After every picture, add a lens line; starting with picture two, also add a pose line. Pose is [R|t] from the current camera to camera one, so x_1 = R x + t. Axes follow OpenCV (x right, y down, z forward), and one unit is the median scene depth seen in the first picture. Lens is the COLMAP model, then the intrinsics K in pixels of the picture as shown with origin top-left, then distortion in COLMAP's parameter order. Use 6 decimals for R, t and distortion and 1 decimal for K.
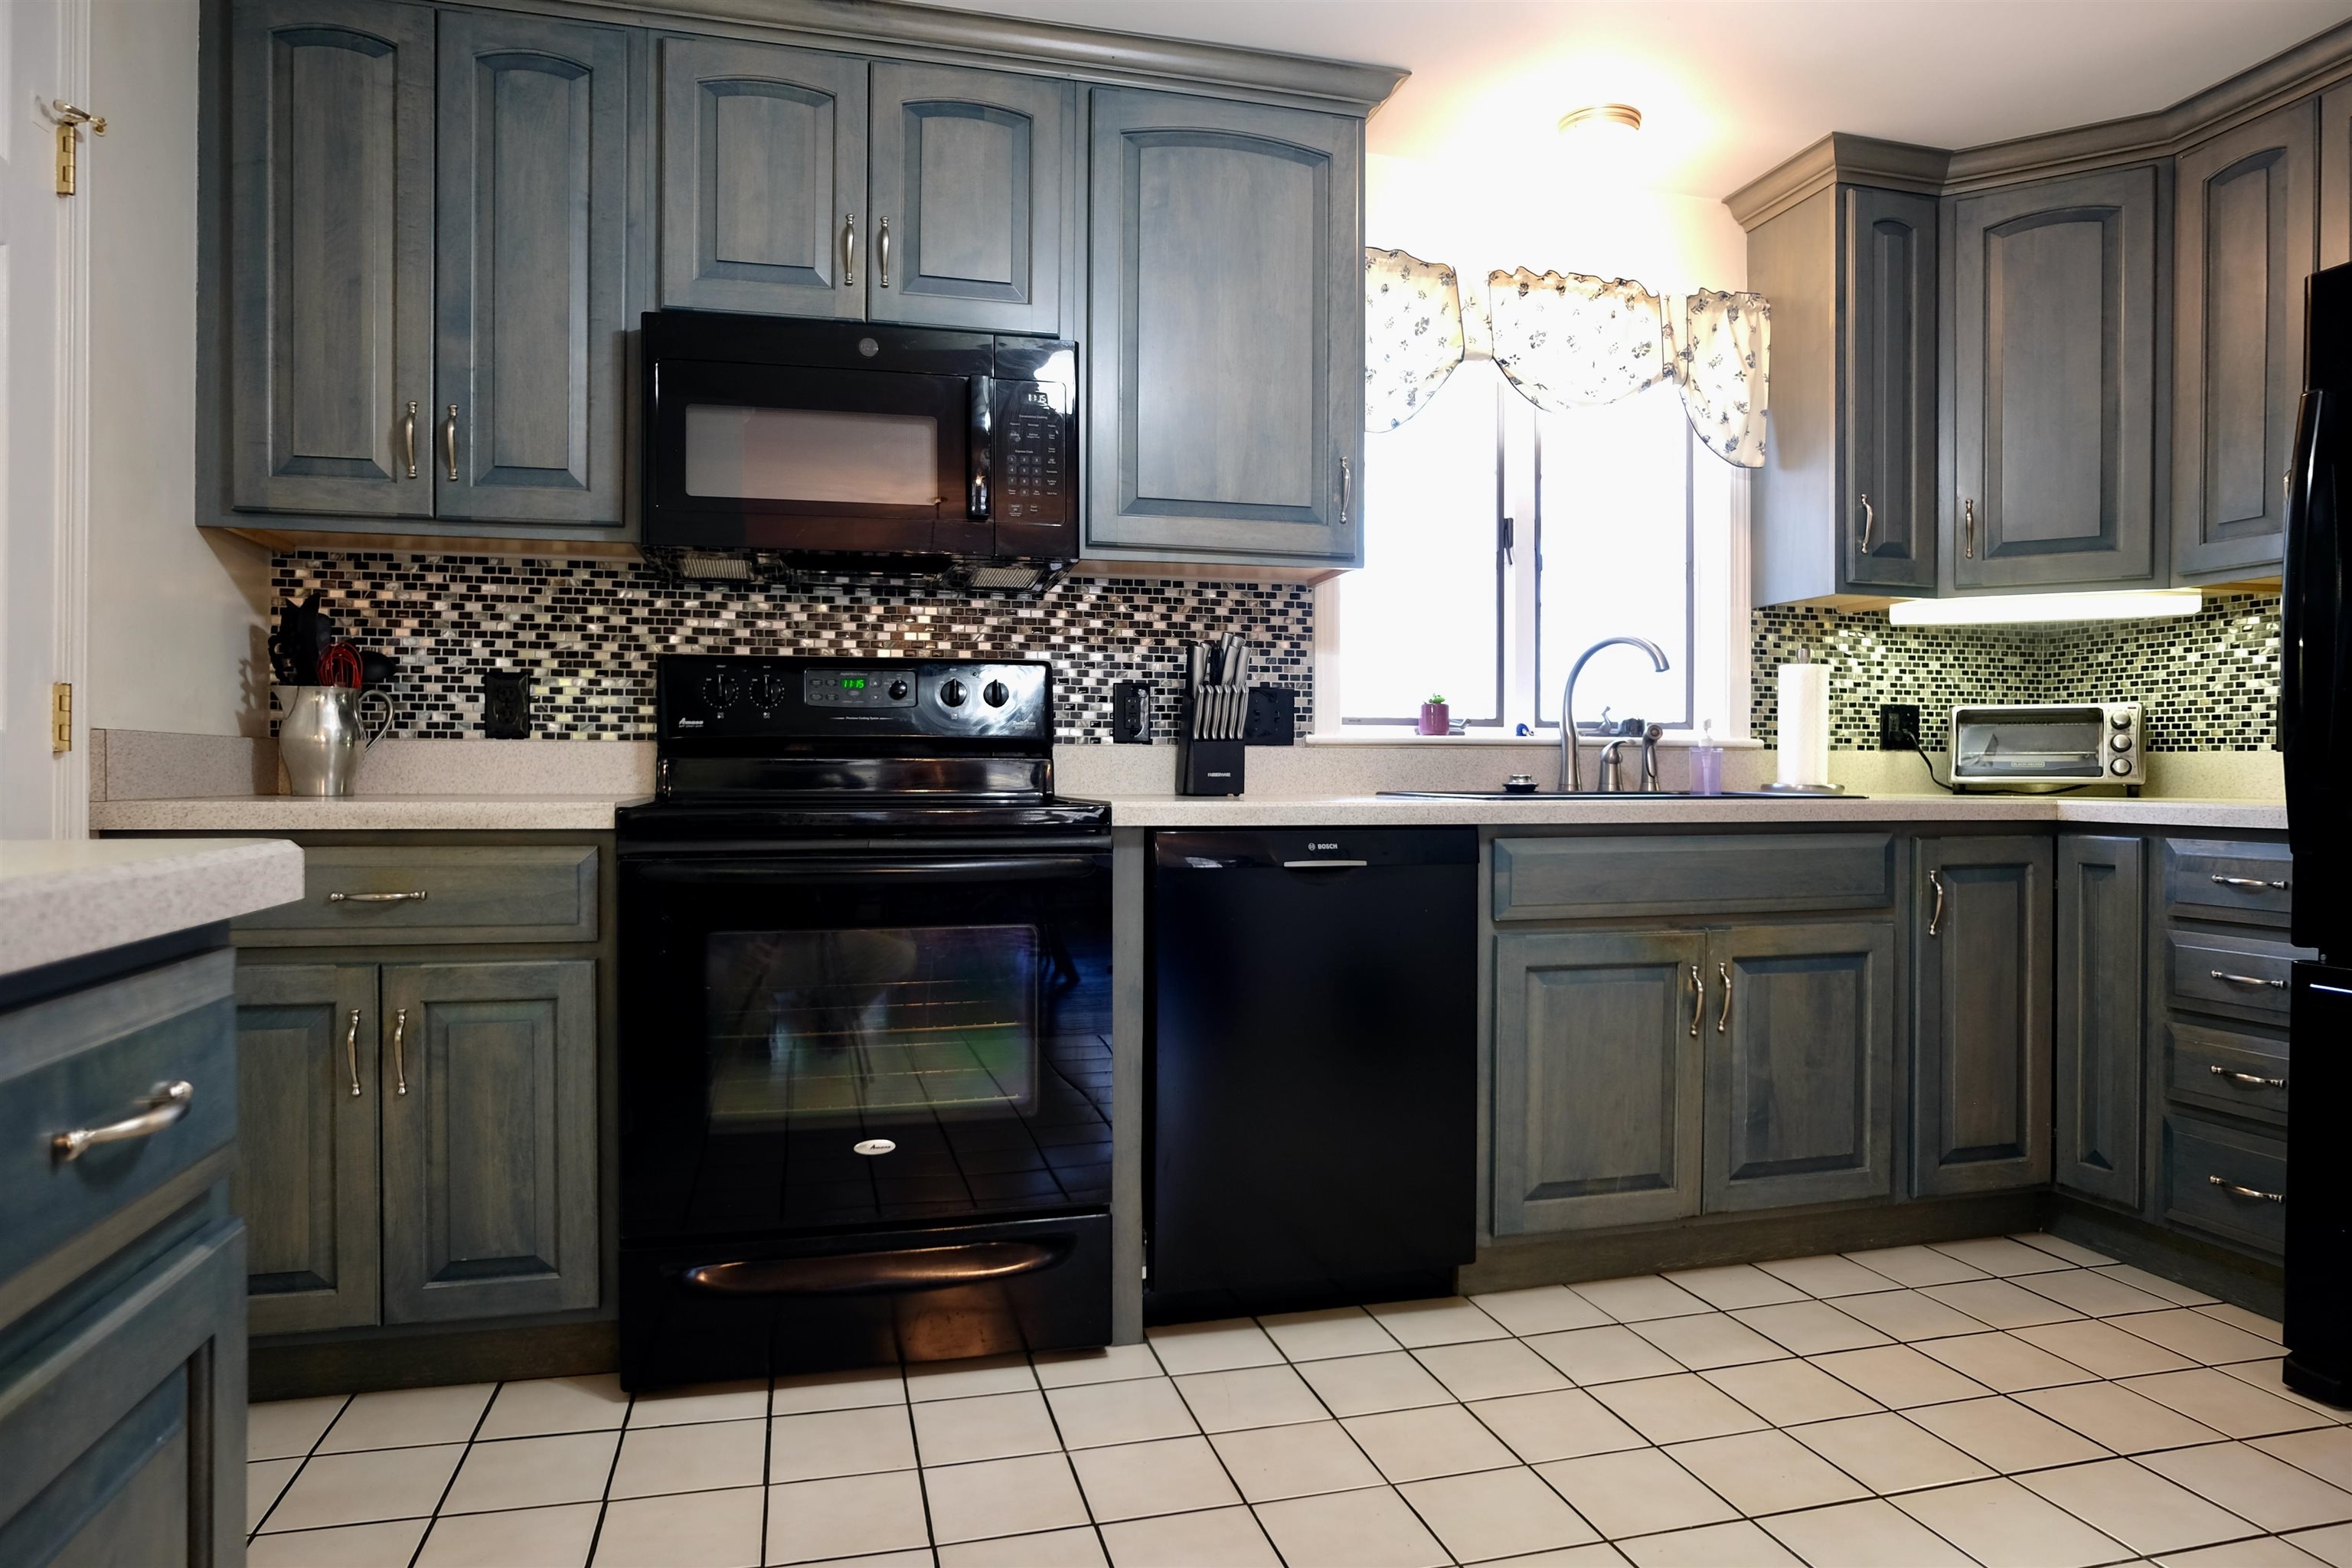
lens RADIAL K [[1422.7, 0, 1179.0], [0, 1422.7, 790.4], [0, 0, 1]] dist [-0.049829, 0.028525]
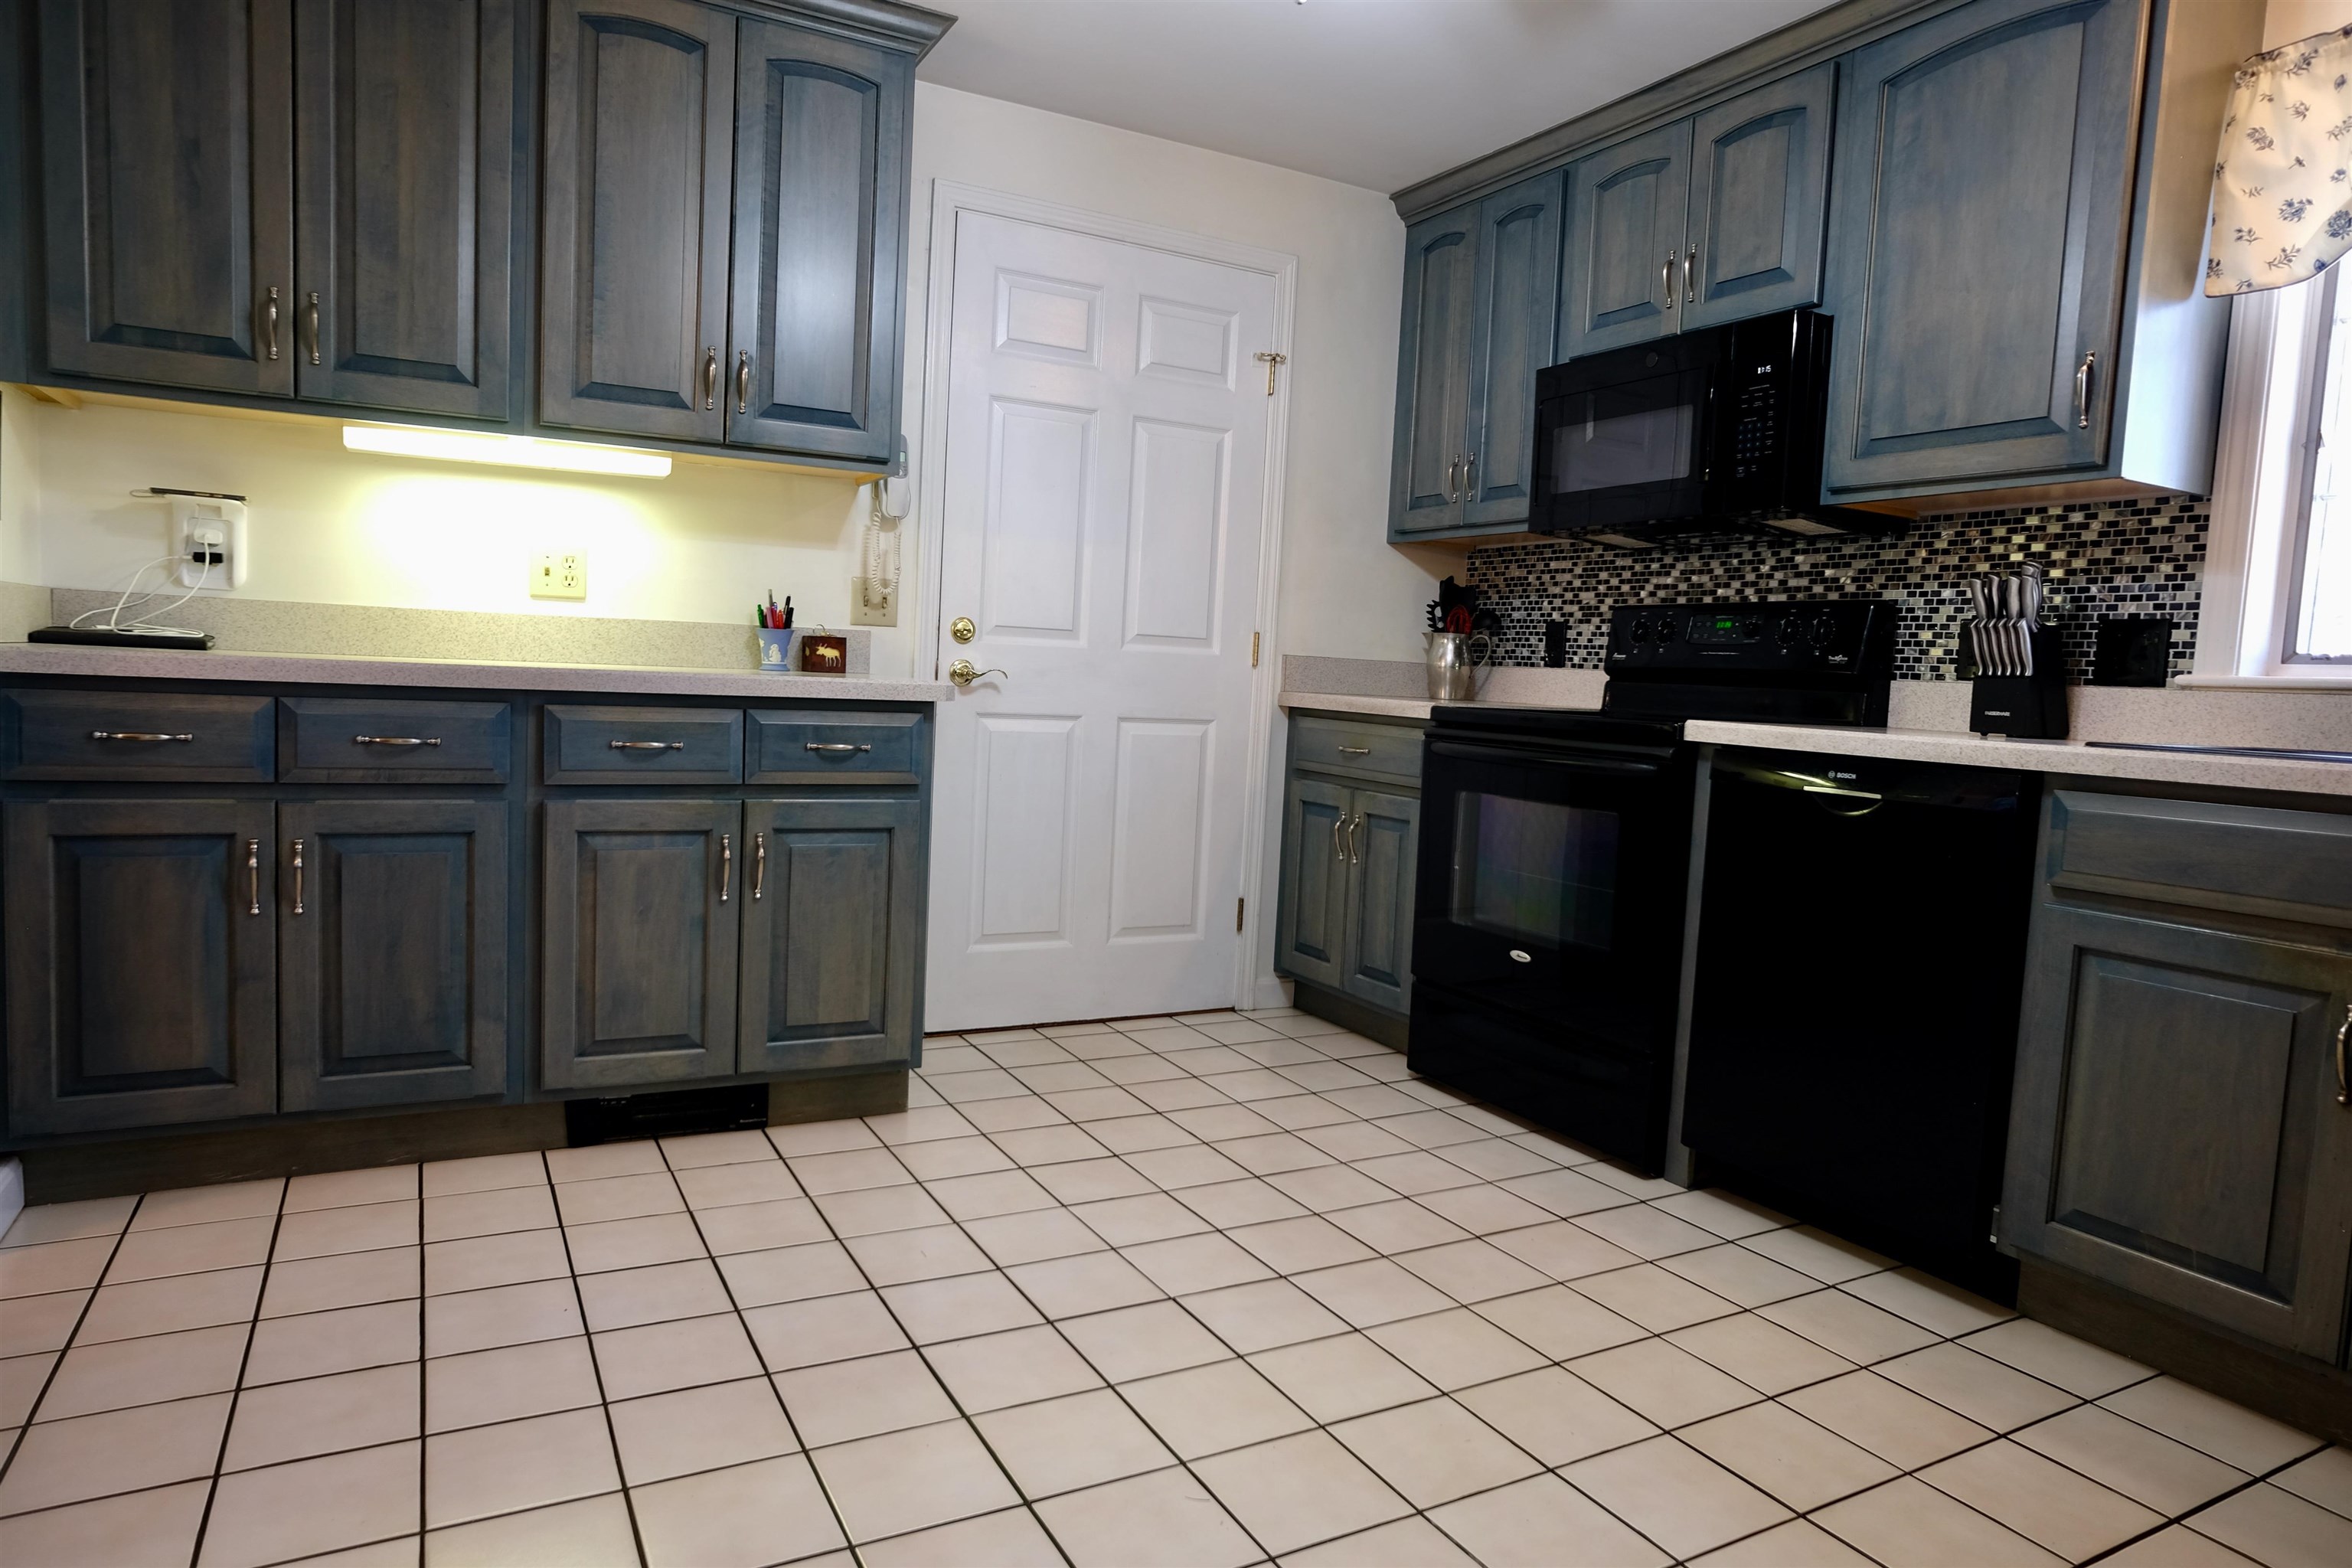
lens RADIAL K [[1422.7, 0, 1178.8], [0, 1422.7, 796.4], [0, 0, 1]] dist [-0.049829, 0.028525]
pose [[0.241315, 0.092973, -0.965983, 0.831943], [-0.061293, 0.994873, 0.080441, 0.002012], [0.968509, 0.039796, 0.245777, 0.256998]]
